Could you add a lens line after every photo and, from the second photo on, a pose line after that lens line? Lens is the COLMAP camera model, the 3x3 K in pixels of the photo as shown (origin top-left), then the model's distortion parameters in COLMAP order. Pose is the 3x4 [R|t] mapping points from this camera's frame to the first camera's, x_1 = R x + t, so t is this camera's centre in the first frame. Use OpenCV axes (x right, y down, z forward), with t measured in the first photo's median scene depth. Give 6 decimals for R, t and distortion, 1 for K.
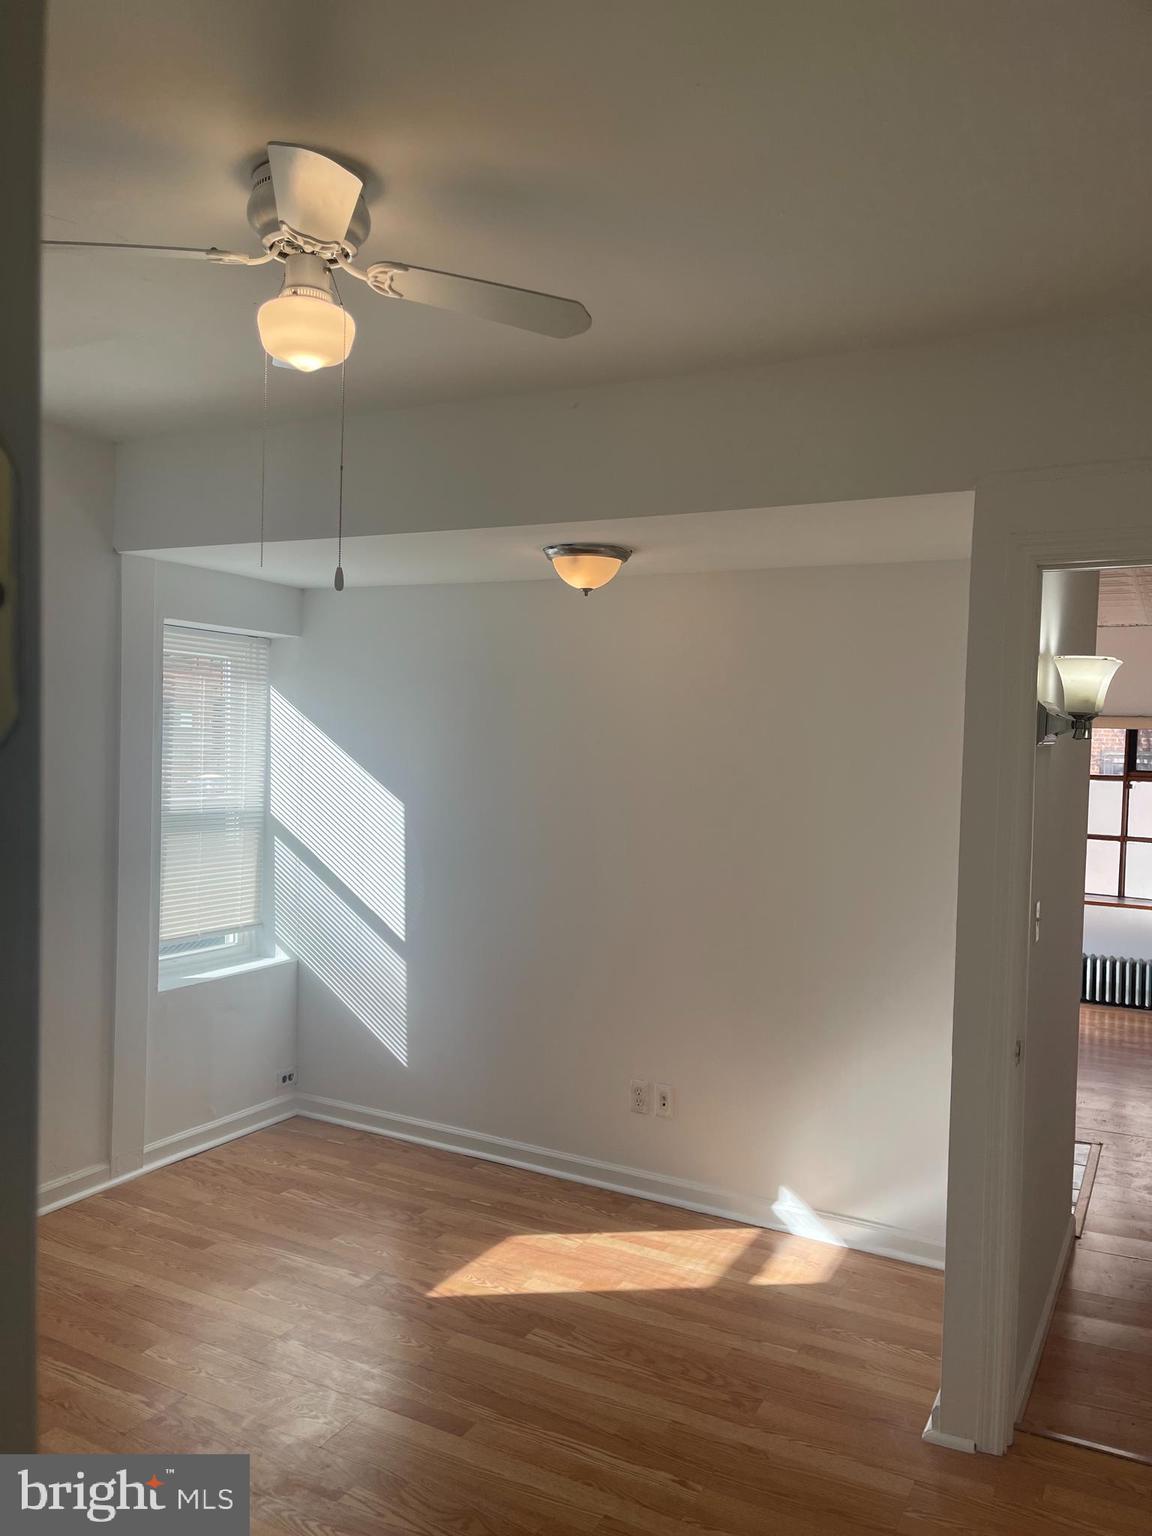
lens RADIAL K [[1157.3, 0, 561.2], [0, 1157.3, 777.2], [0, 0, 1]] dist [0.068755, -0.081931]
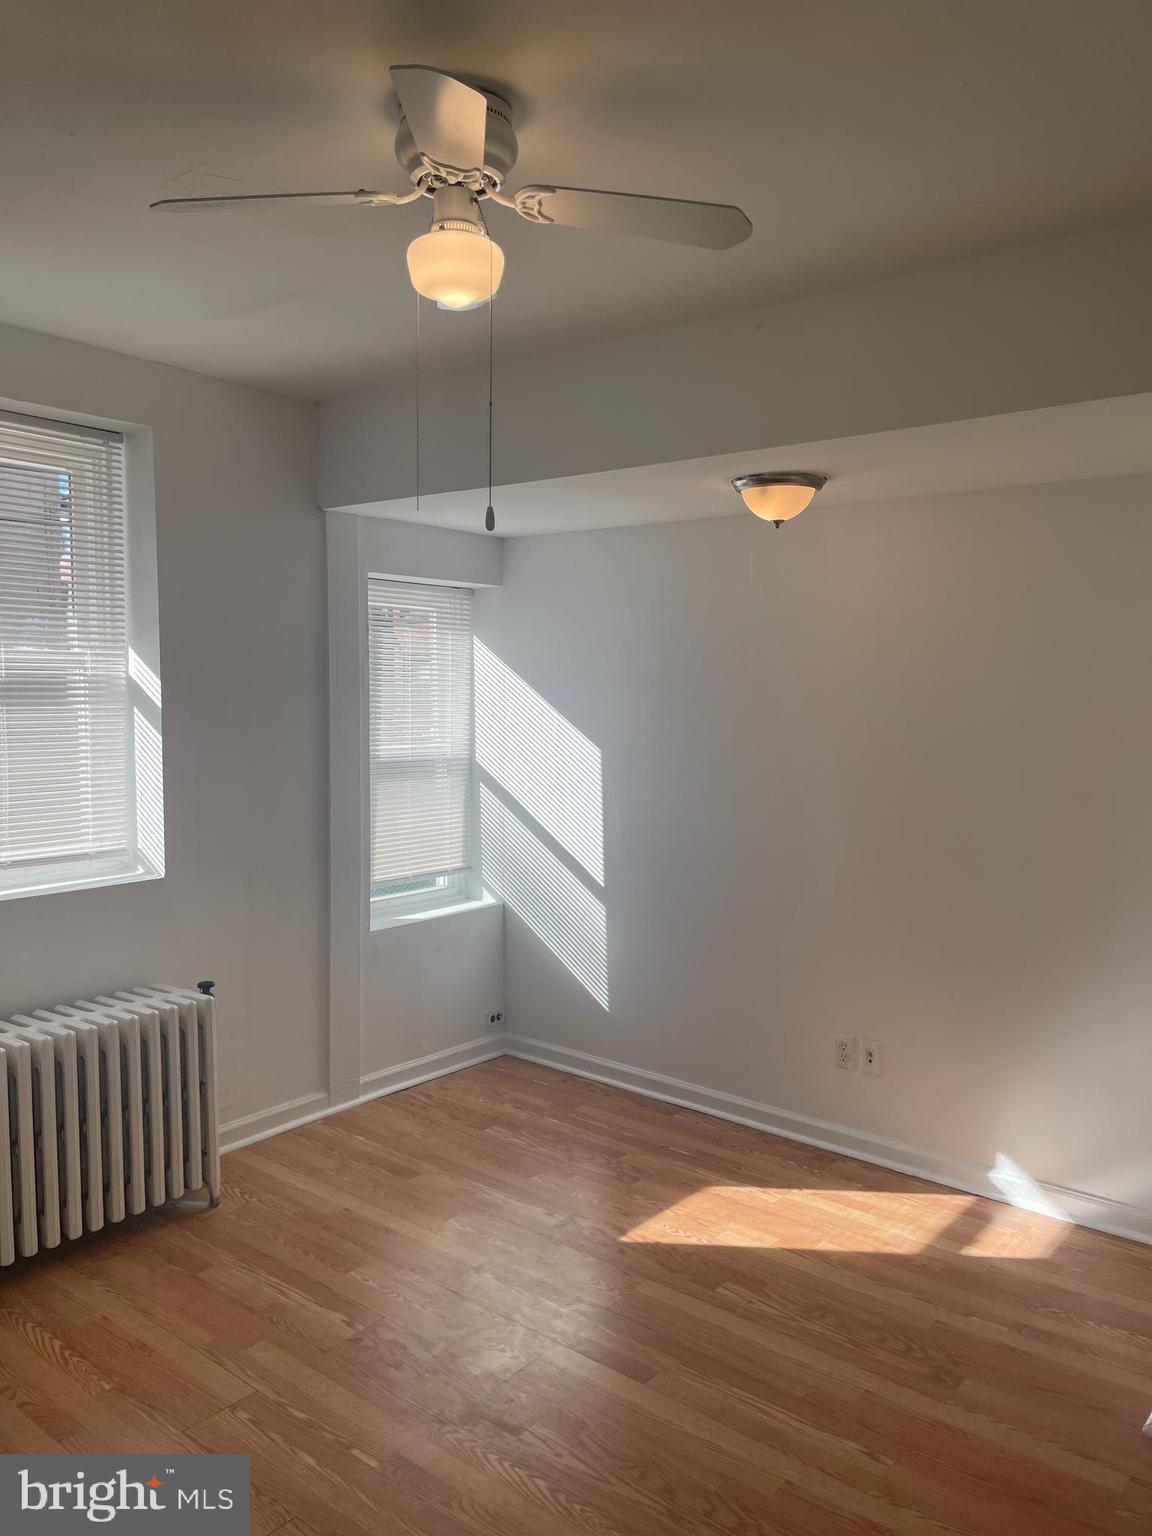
lens RADIAL K [[1157.3, 0, 564.0], [0, 1157.3, 755.6], [0, 0, 1]] dist [0.068755, -0.081931]
pose [[0.980383, -0.009619, -0.196868, 0.034207], [0.014555, 0.999615, 0.023643, 0.005264], [0.196564, -0.026044, 0.980145, 0.022009]]
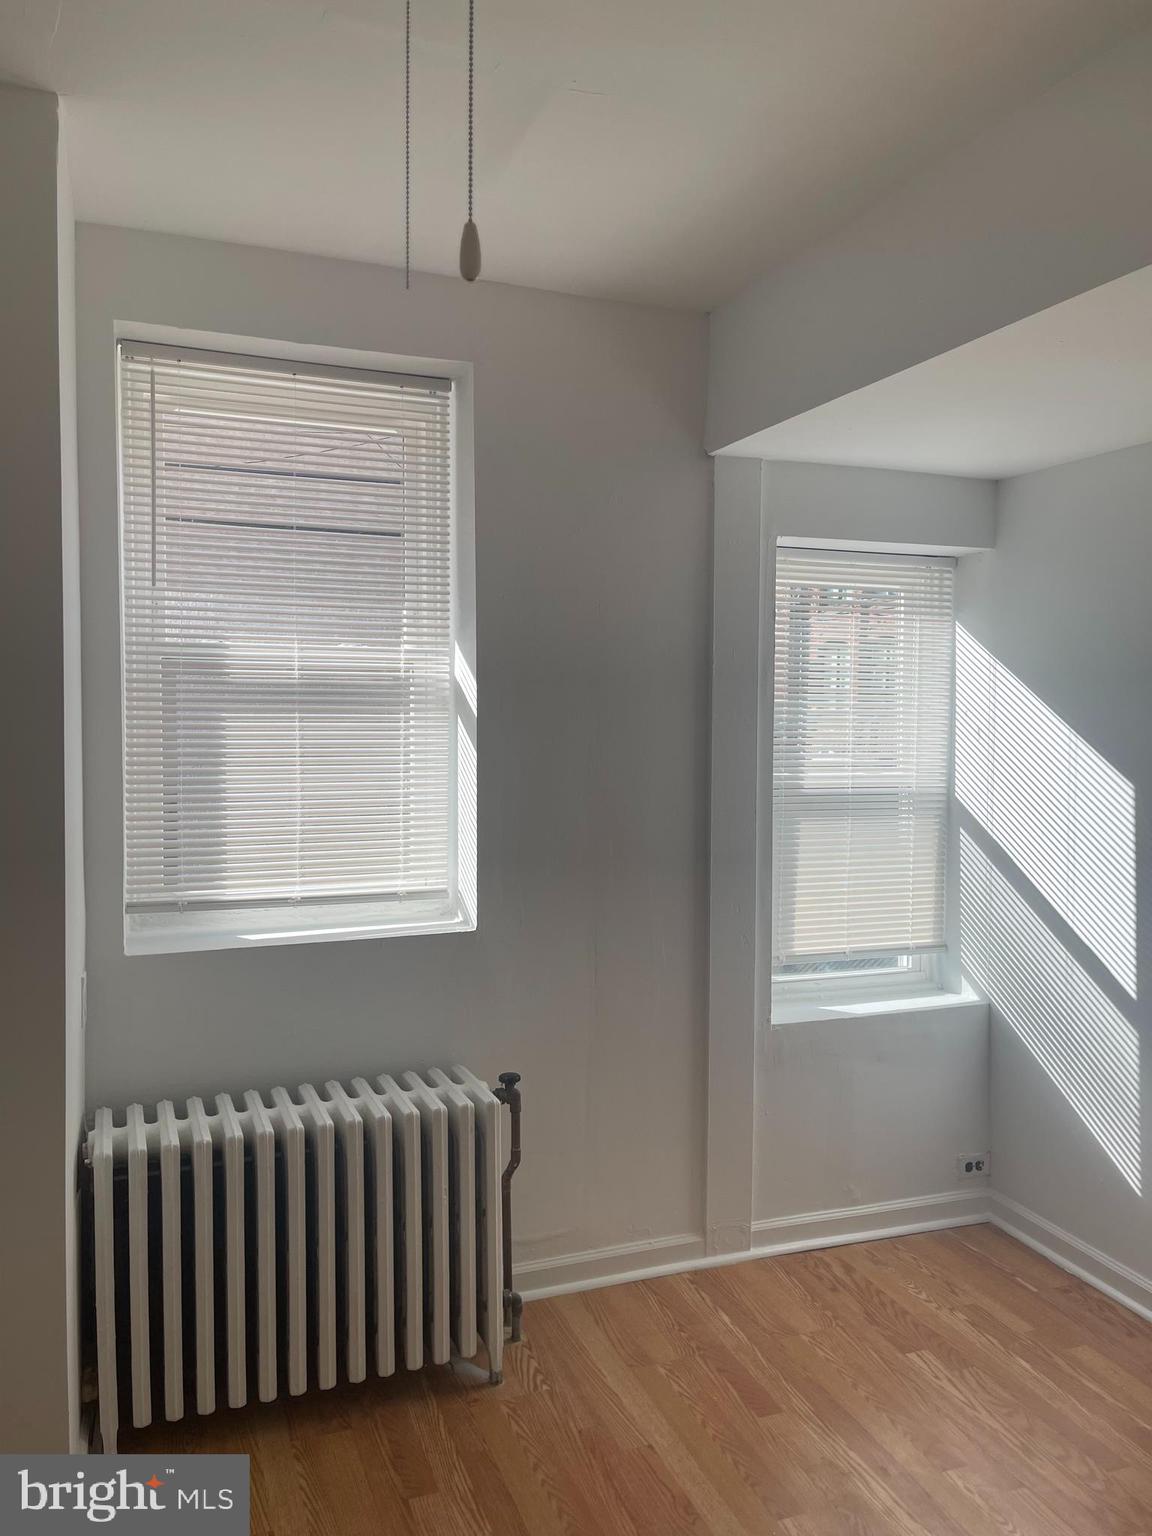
lens RADIAL K [[1157.3, 0, 568.1], [0, 1157.3, 754.7], [0, 0, 1]] dist [0.068755, -0.081931]
pose [[0.750952, 0.005468, -0.660335, 0.064900], [-0.006410, 0.999979, 0.000990, 0.007597], [0.660326, 0.003489, 0.750971, 0.372122]]
